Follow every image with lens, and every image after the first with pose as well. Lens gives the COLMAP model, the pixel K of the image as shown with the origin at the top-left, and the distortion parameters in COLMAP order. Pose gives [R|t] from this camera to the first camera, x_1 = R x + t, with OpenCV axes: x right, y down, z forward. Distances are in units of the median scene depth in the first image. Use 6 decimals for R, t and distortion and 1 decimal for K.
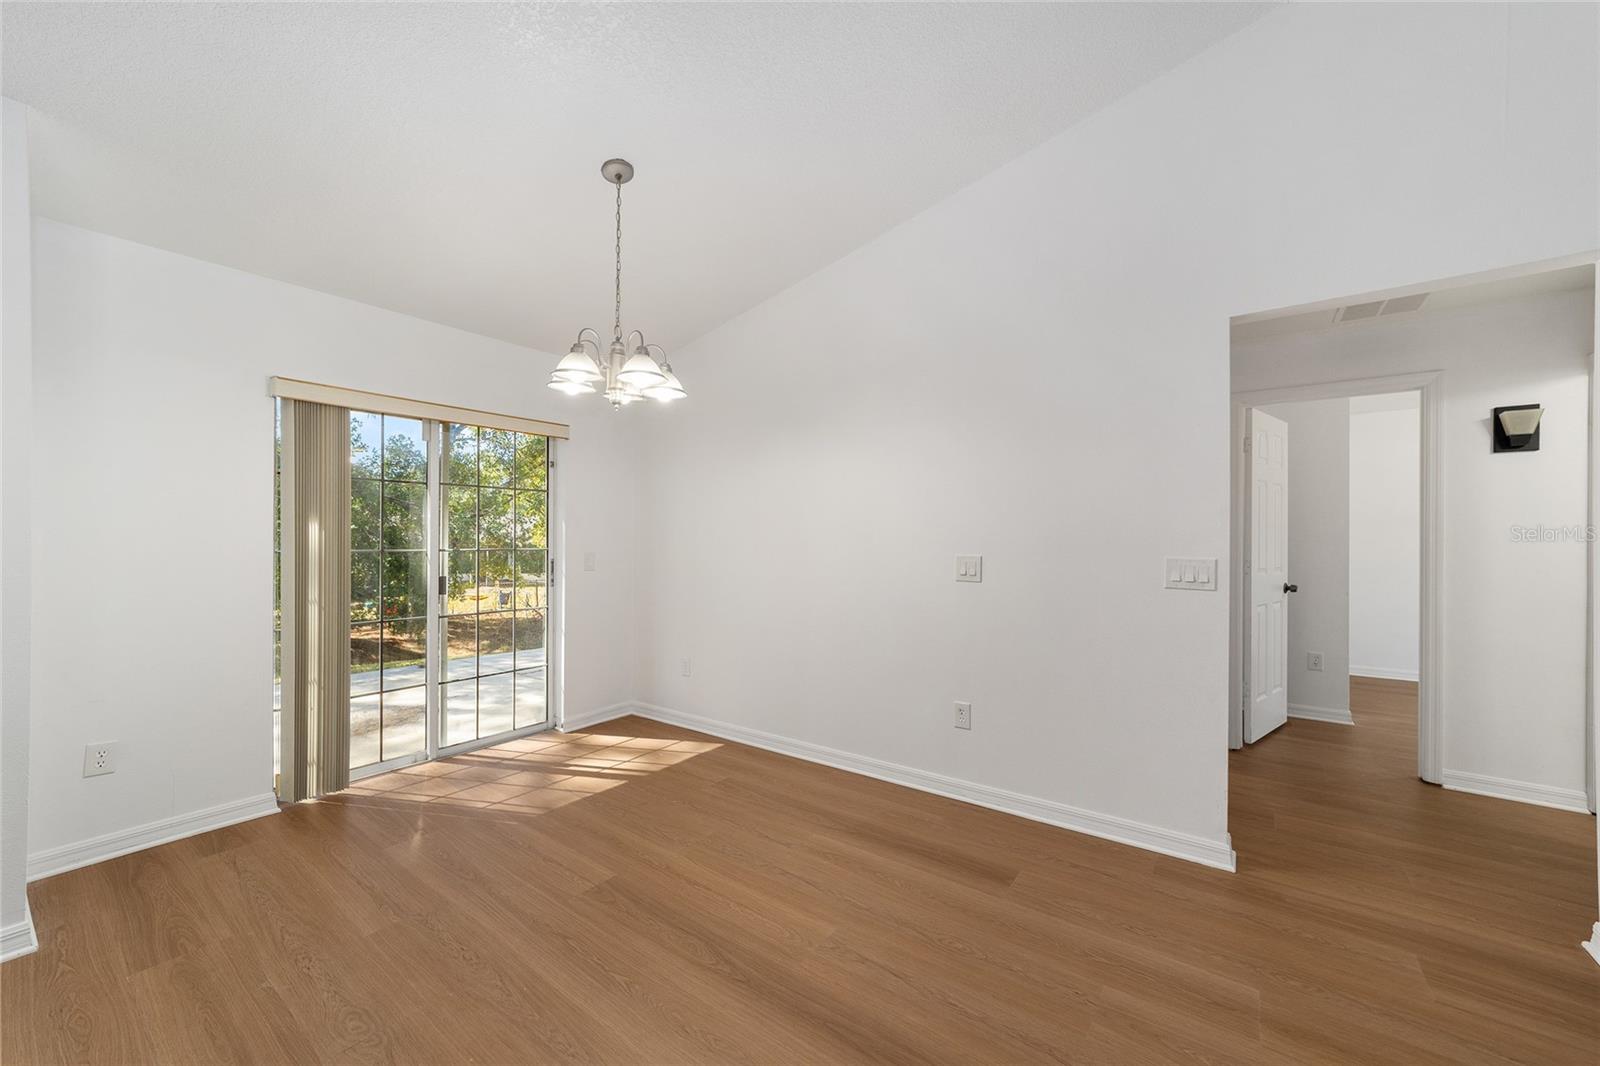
lens RADIAL K [[614.2, 0, 790.7], [0, 614.2, 535.6], [0, 0, 1]] dist [-0.012608, 0.007123]
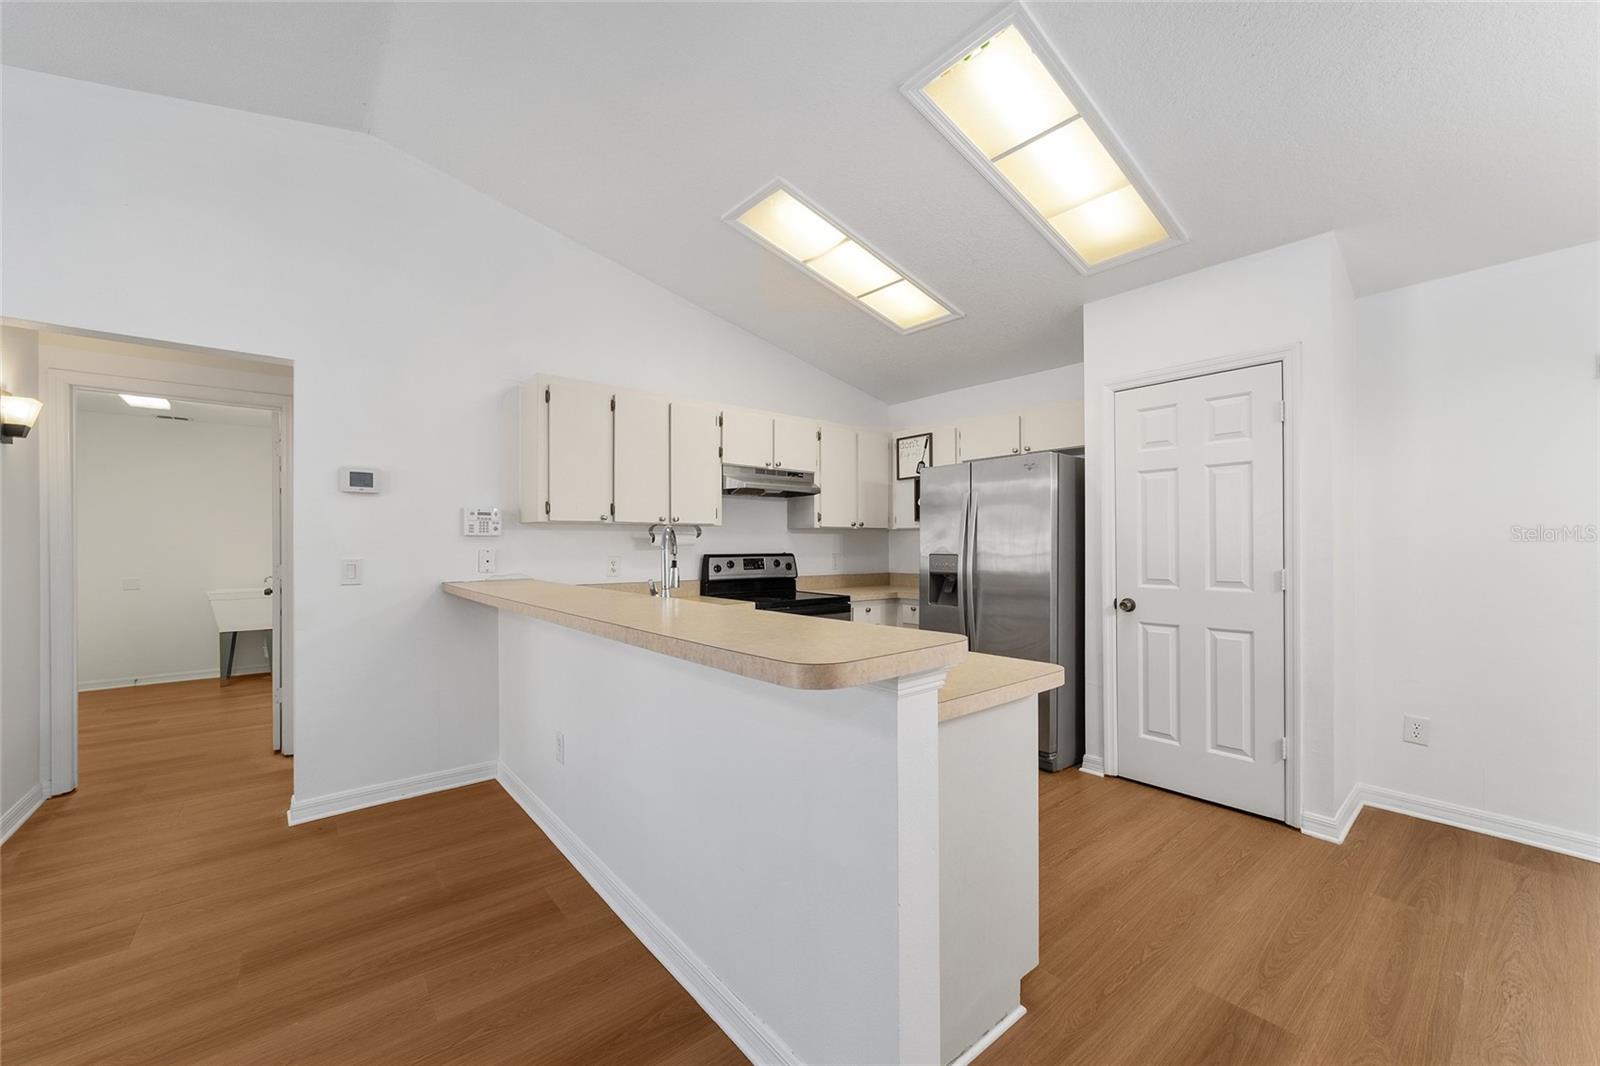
lens RADIAL K [[614.2, 0, 793.9], [0, 614.2, 543.7], [0, 0, 1]] dist [-0.012608, 0.007123]
pose [[-0.233303, -0.005671, -0.972388, 0.243847], [0.007092, 0.999946, -0.007533, 0.004514], [0.972378, -0.008654, -0.233250, 0.090928]]
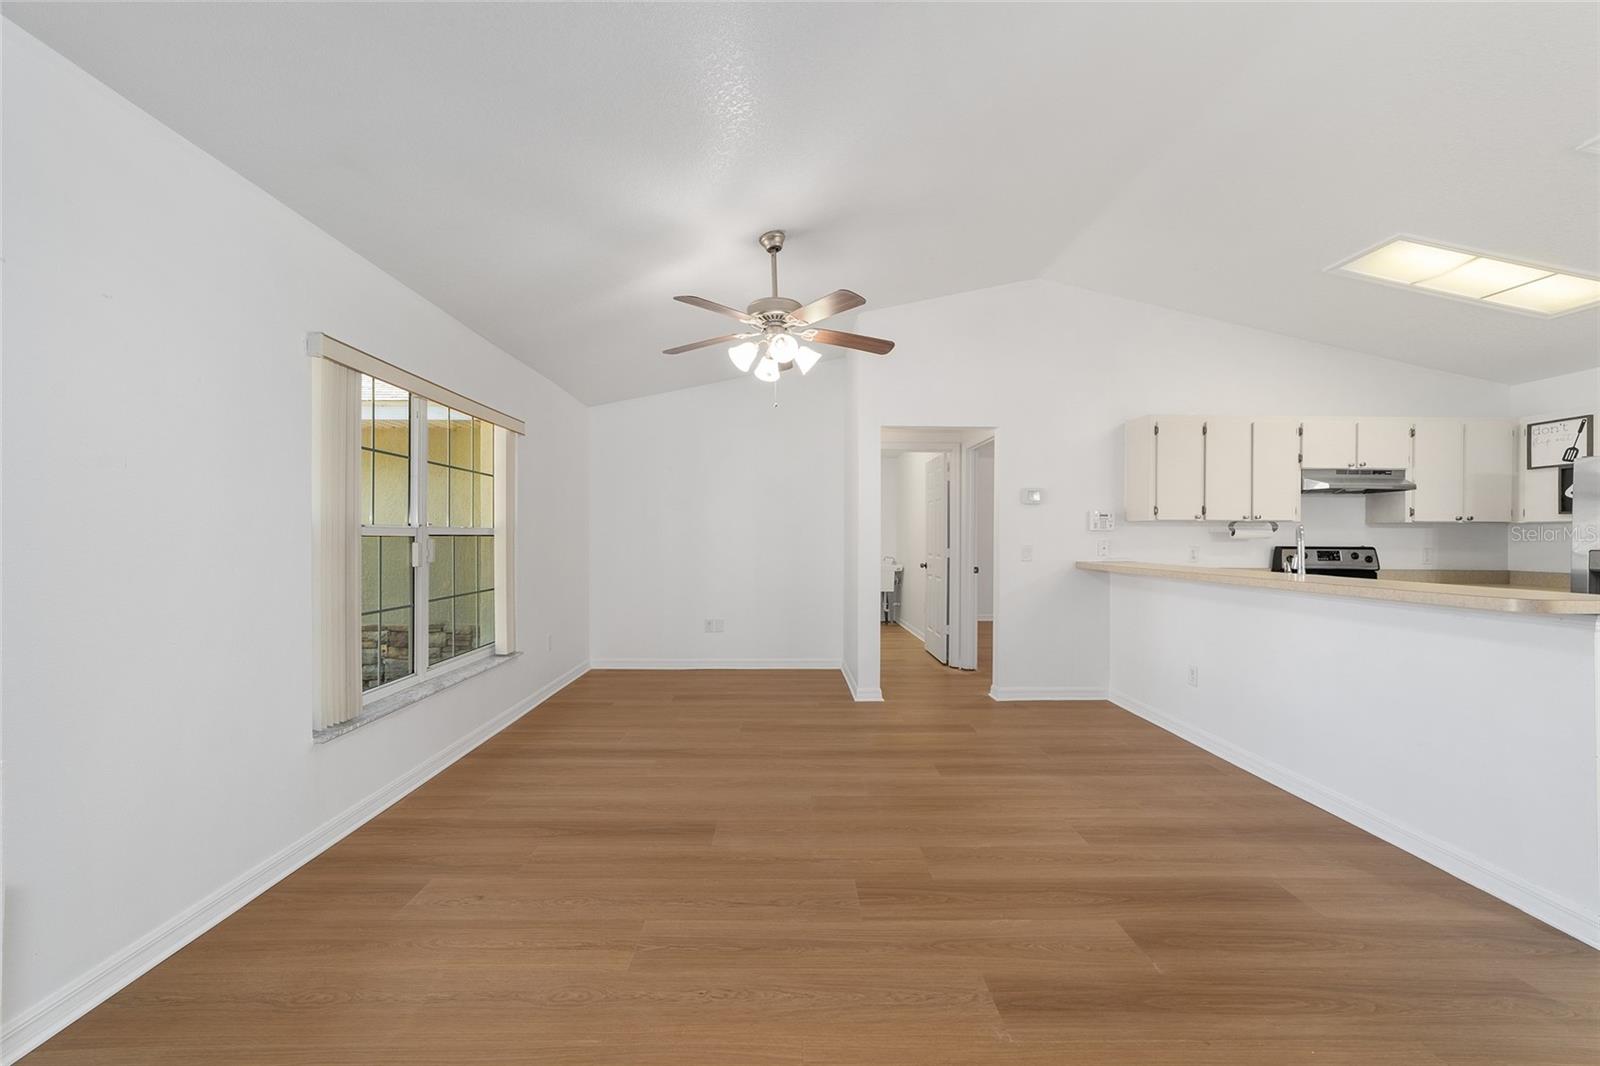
lens RADIAL K [[614.2, 0, 795.0], [0, 614.2, 536.7], [0, 0, 1]] dist [-0.012608, 0.007123]
pose [[-0.787971, -0.008745, -0.615650, 0.915341], [-0.005641, 0.999960, -0.006983, 0.009415], [0.615686, -0.002030, -0.787989, 0.054796]]
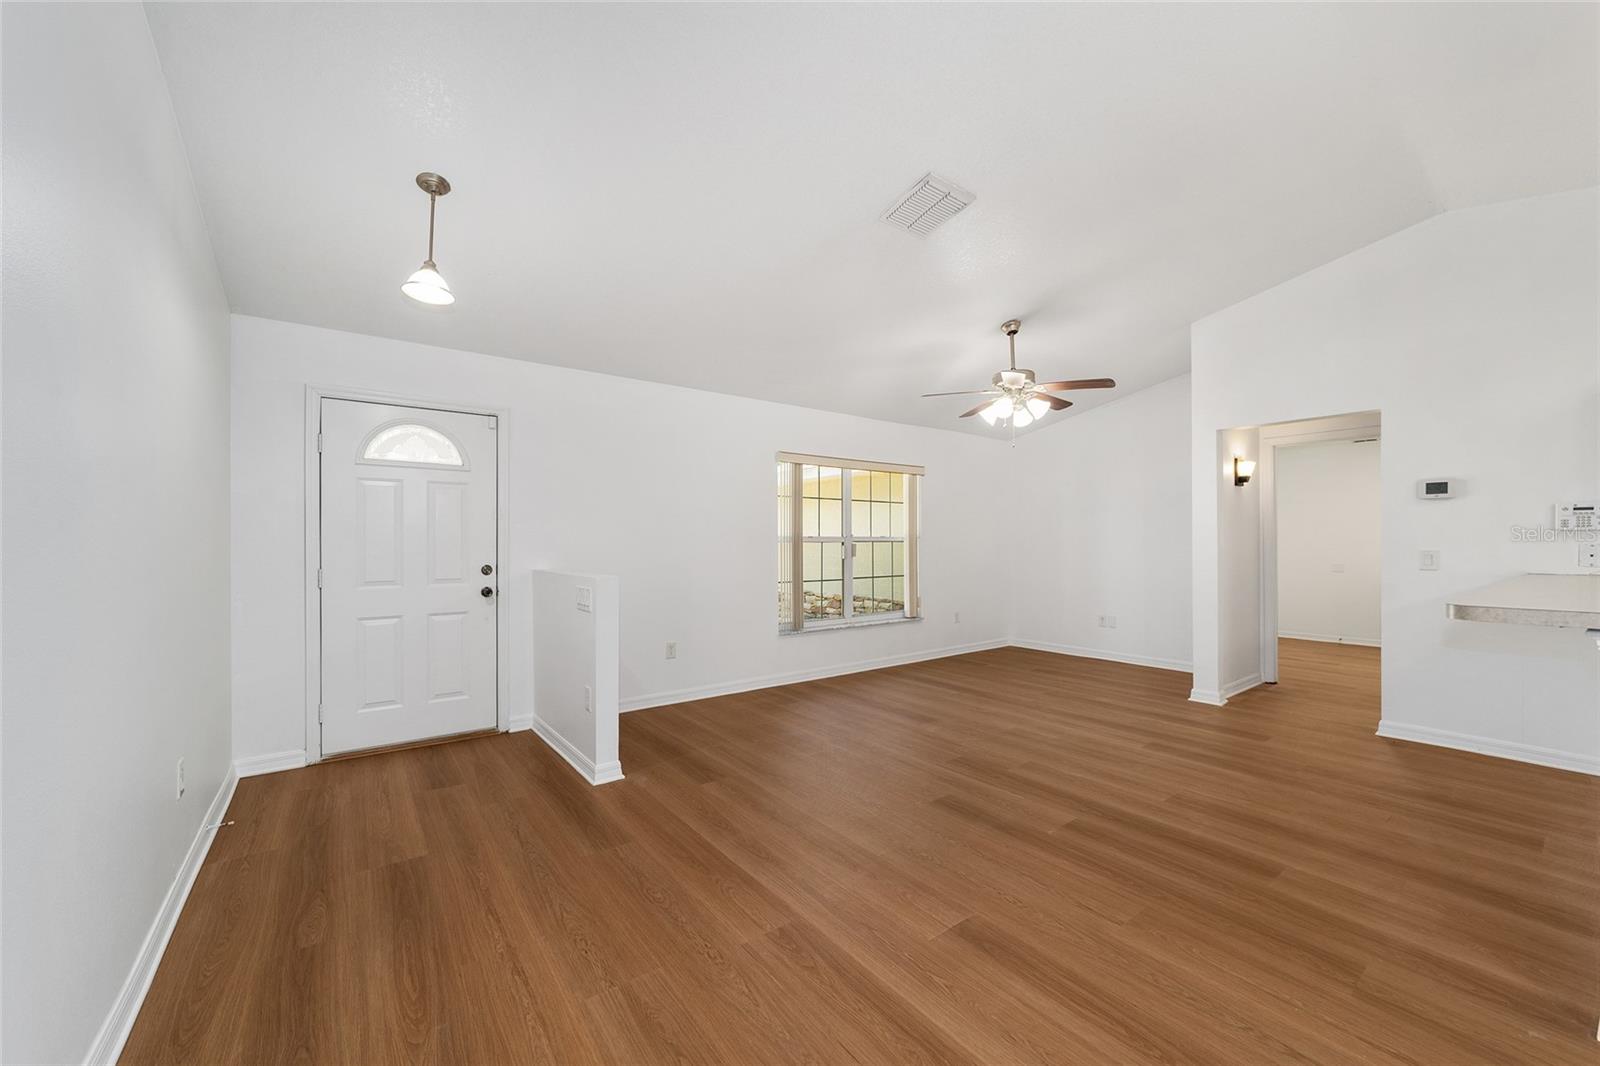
lens RADIAL K [[614.2, 0, 790.7], [0, 614.2, 537.9], [0, 0, 1]] dist [-0.012608, 0.007123]
pose [[-0.960088, -0.002673, 0.279686, 0.375614], [-0.005509, 0.999941, -0.009354, 0.010073], [-0.279645, -0.010521, -0.960046, 0.767088]]
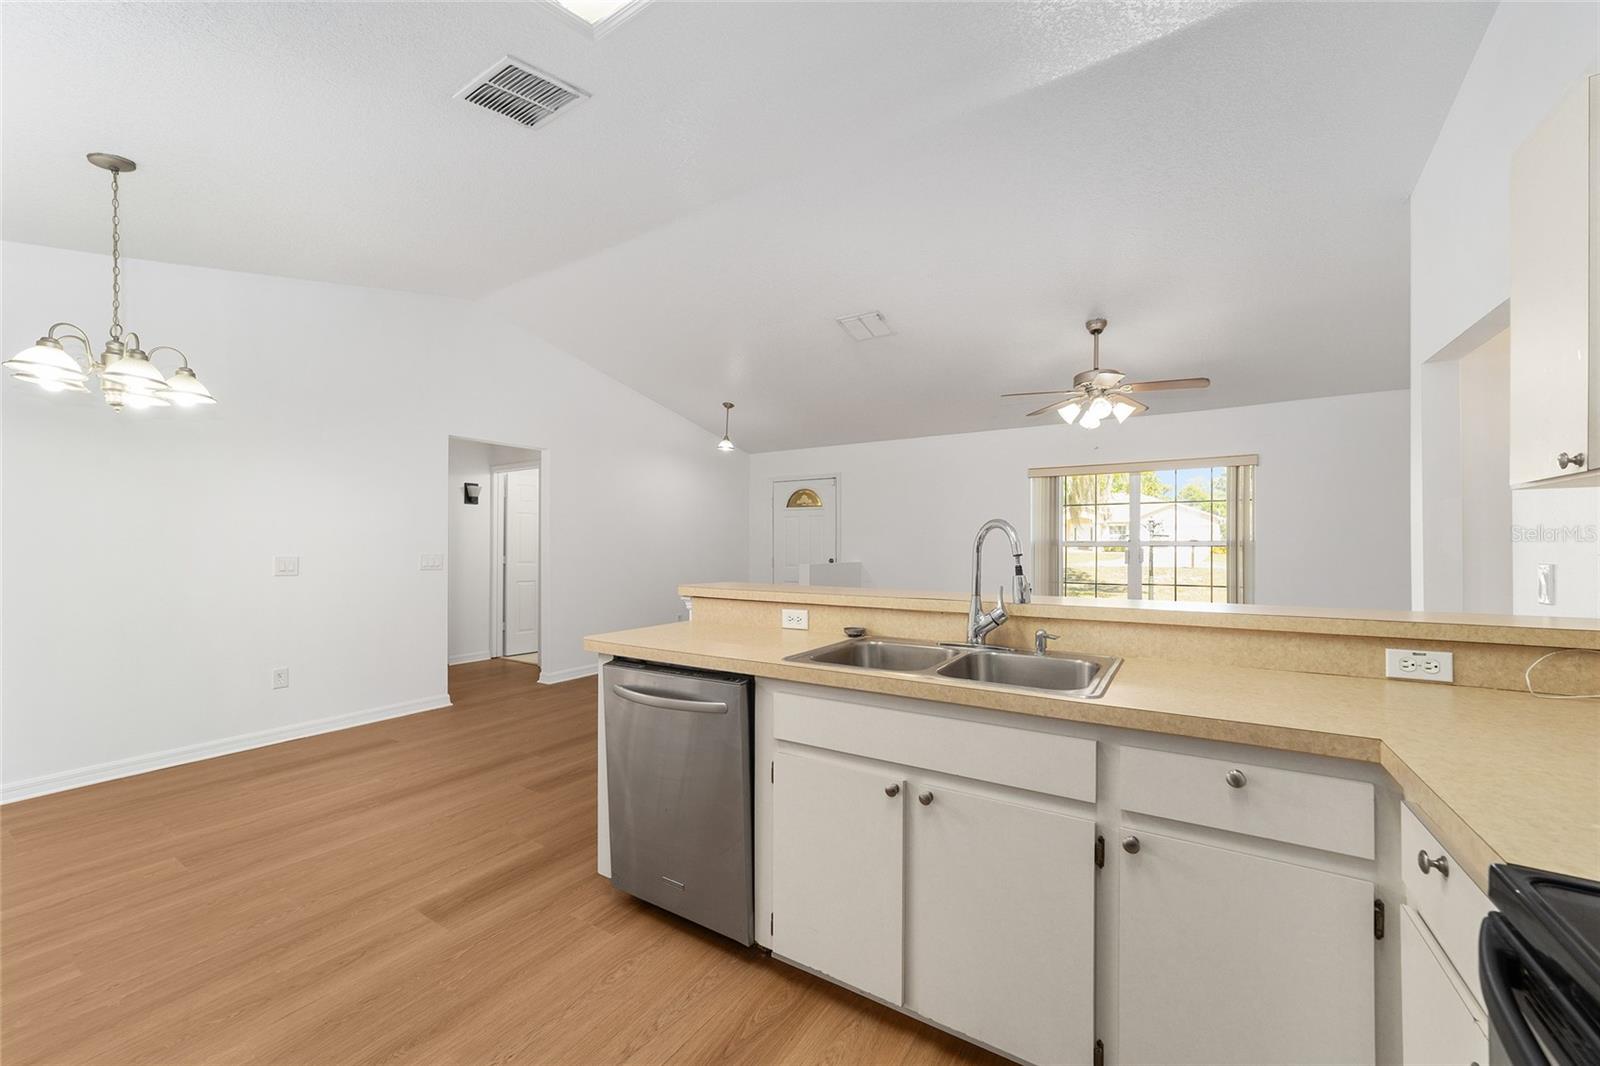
lens RADIAL K [[614.2, 0, 799.1], [0, 614.2, 544.3], [0, 0, 1]] dist [-0.012608, 0.007123]
pose [[-0.079022, -0.001160, 0.996872, -1.129773], [-0.005167, 0.999986, 0.000754, -0.000574], [-0.996859, -0.005091, -0.079027, -0.003675]]
